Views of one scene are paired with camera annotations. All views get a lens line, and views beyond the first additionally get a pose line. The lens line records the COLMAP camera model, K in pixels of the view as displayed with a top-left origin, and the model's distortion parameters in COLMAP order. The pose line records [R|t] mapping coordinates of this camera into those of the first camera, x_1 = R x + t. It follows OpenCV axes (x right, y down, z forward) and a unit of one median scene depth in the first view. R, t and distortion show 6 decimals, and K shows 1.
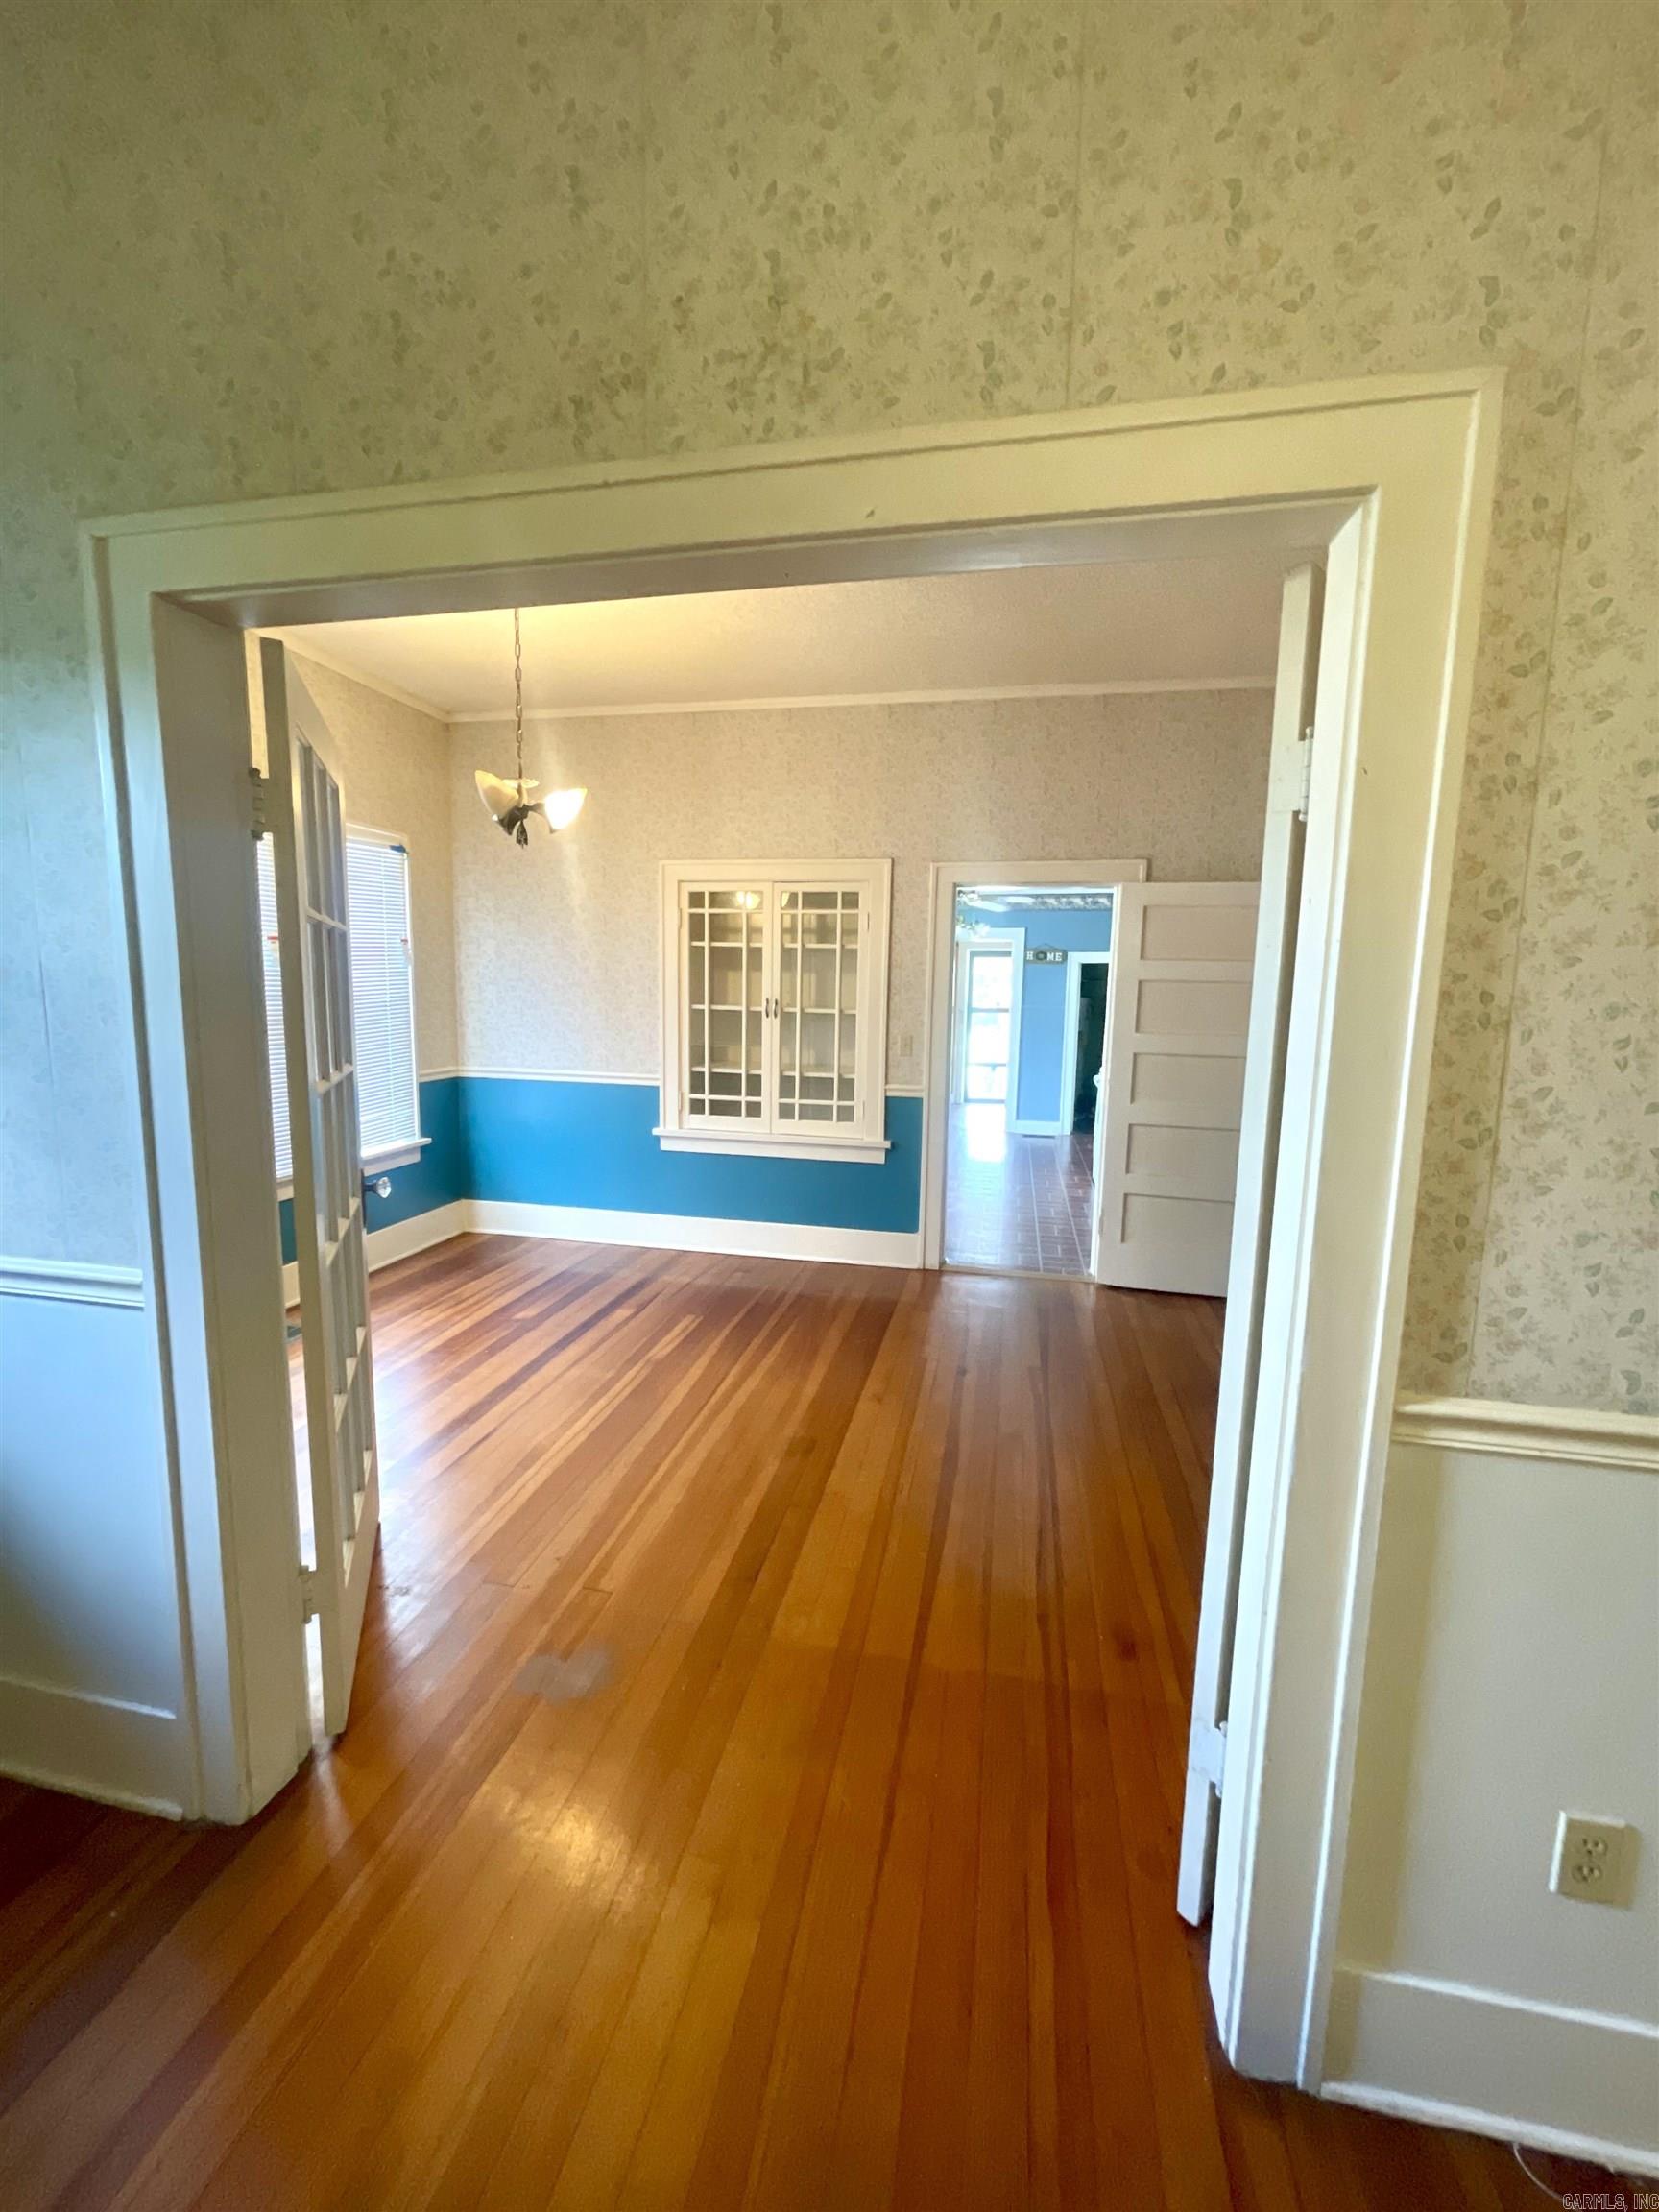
lens RADIAL K [[898.6, 0, 822.8], [0, 898.6, 1106.7], [0, 0, 1]] dist [0.007706, 0.000077]
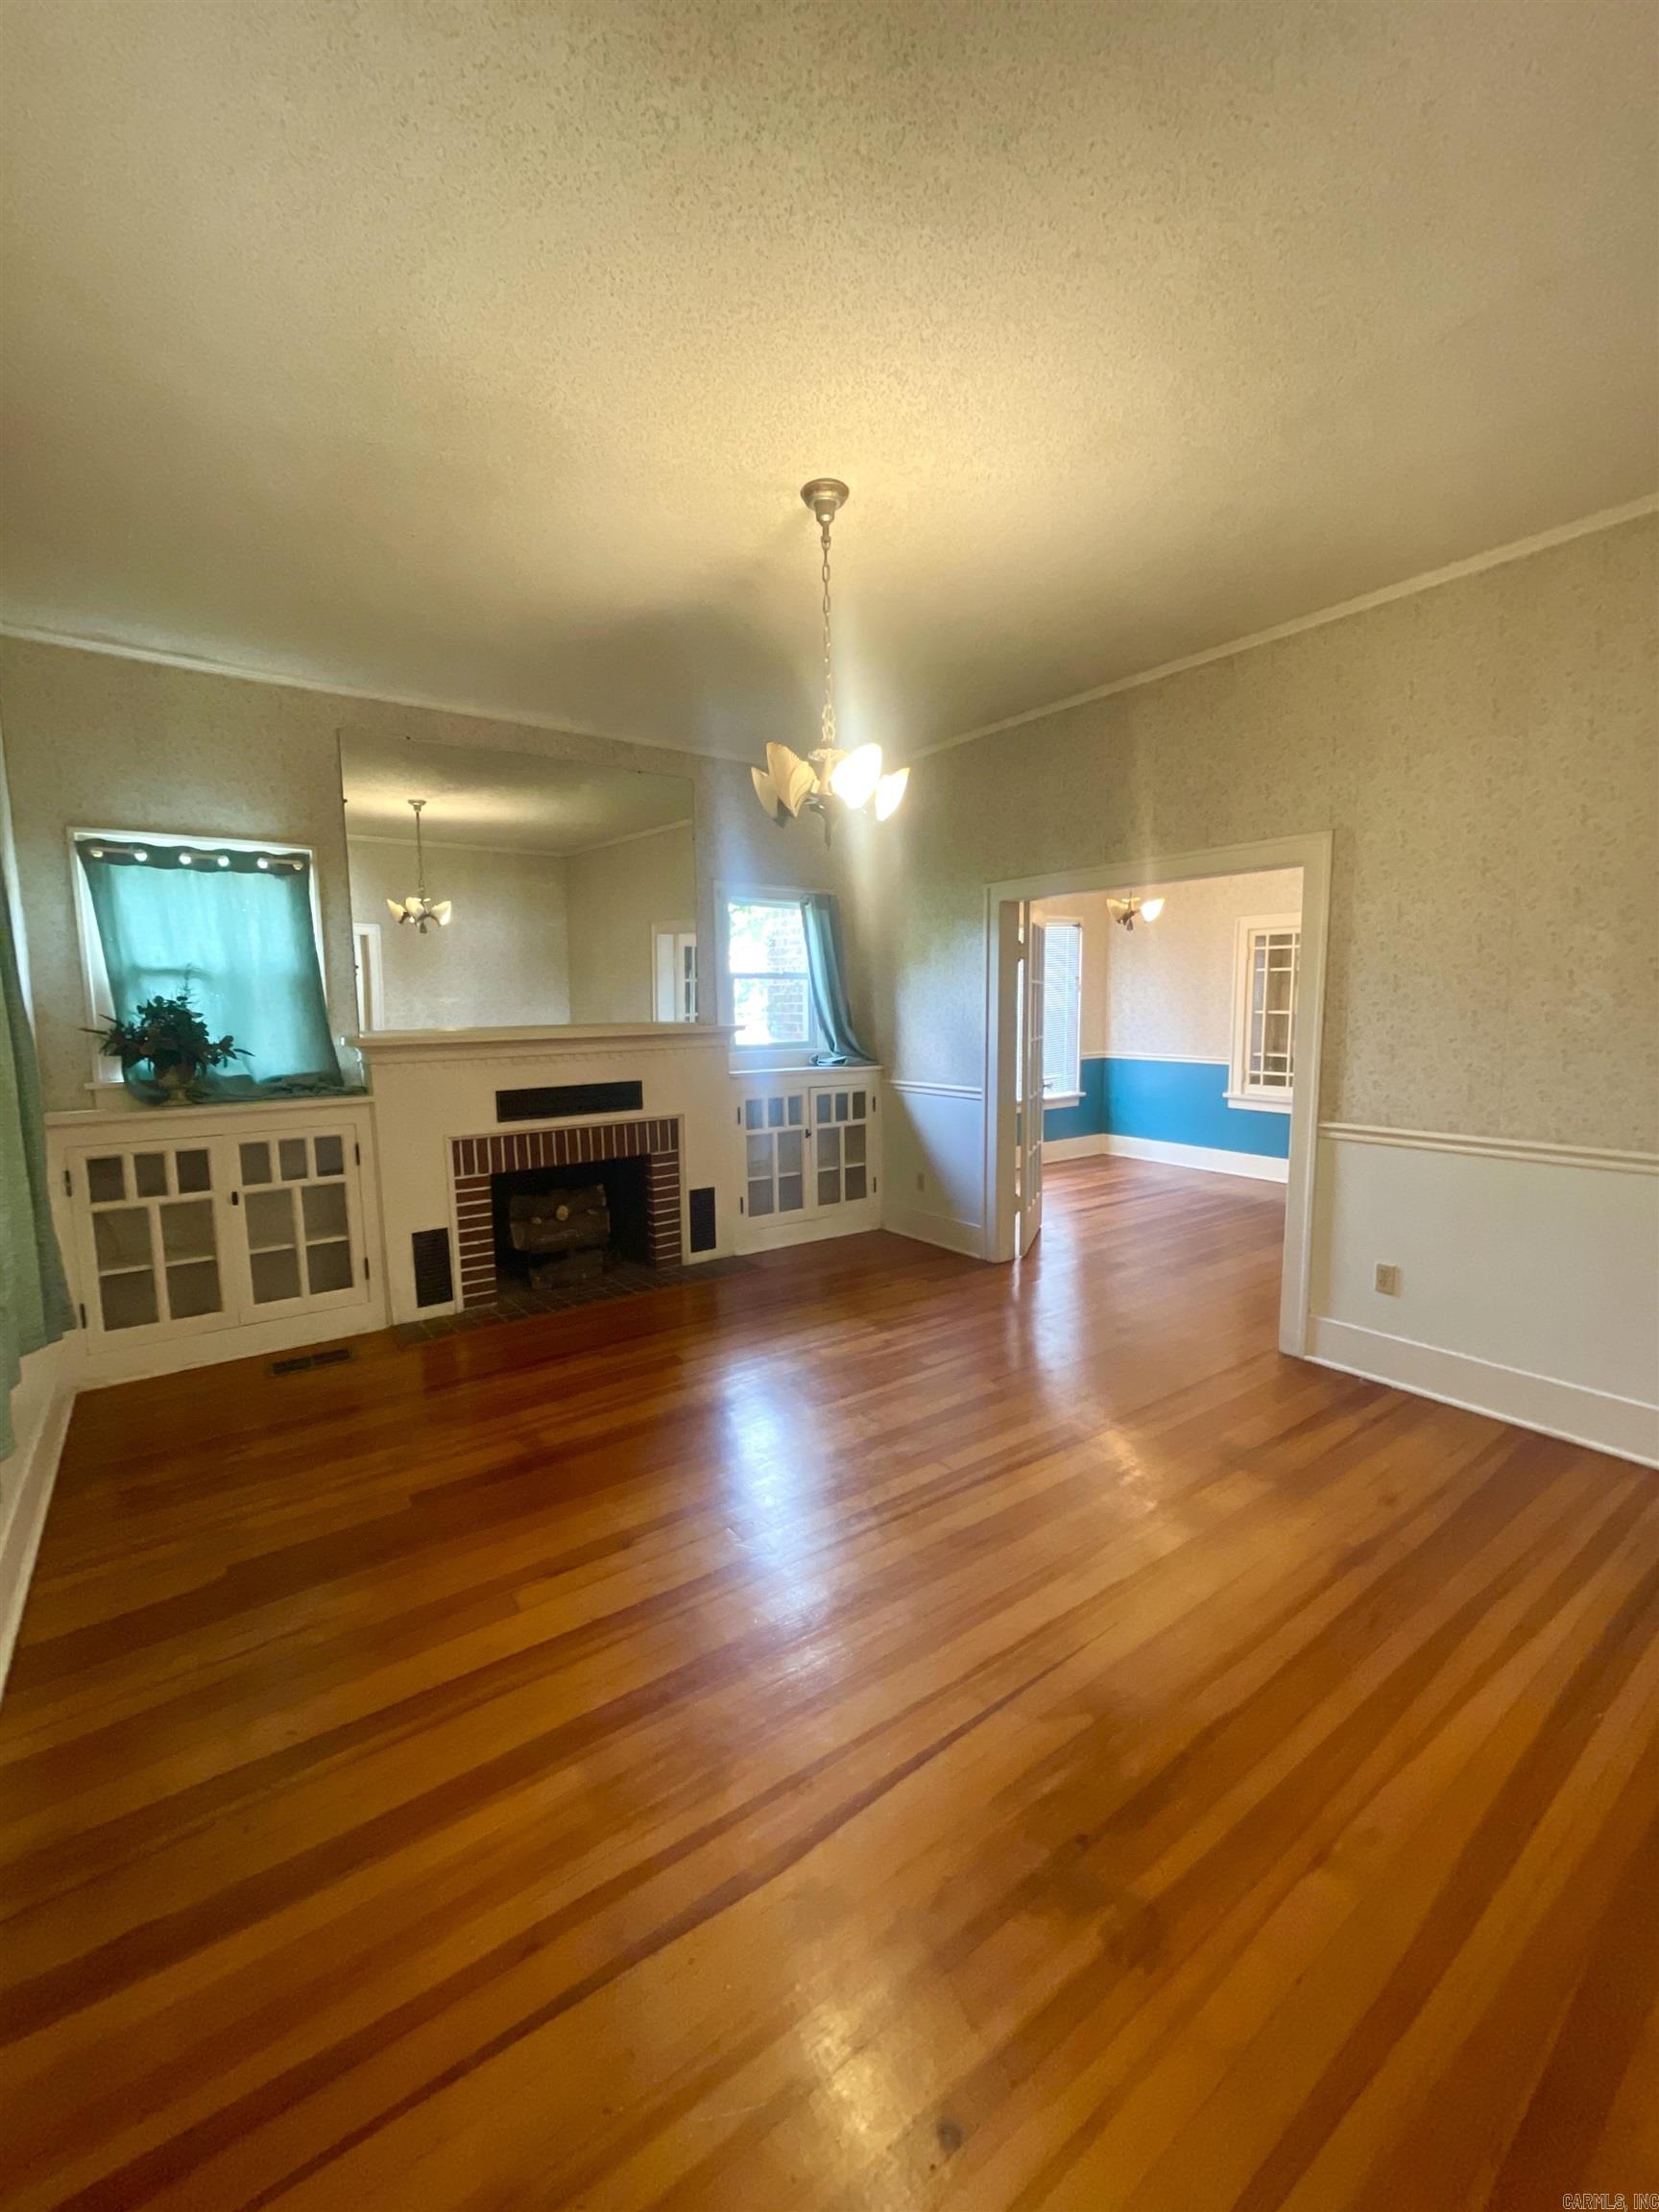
lens RADIAL K [[898.6, 0, 822.8], [0, 898.6, 1106.7], [0, 0, 1]] dist [0.007706, 0.000077]
pose [[0.742766, 0.052514, -0.667489, 0.336307], [-0.062364, 0.998012, 0.009121, 0.079038], [0.666641, 0.034853, 0.744564, -0.603018]]
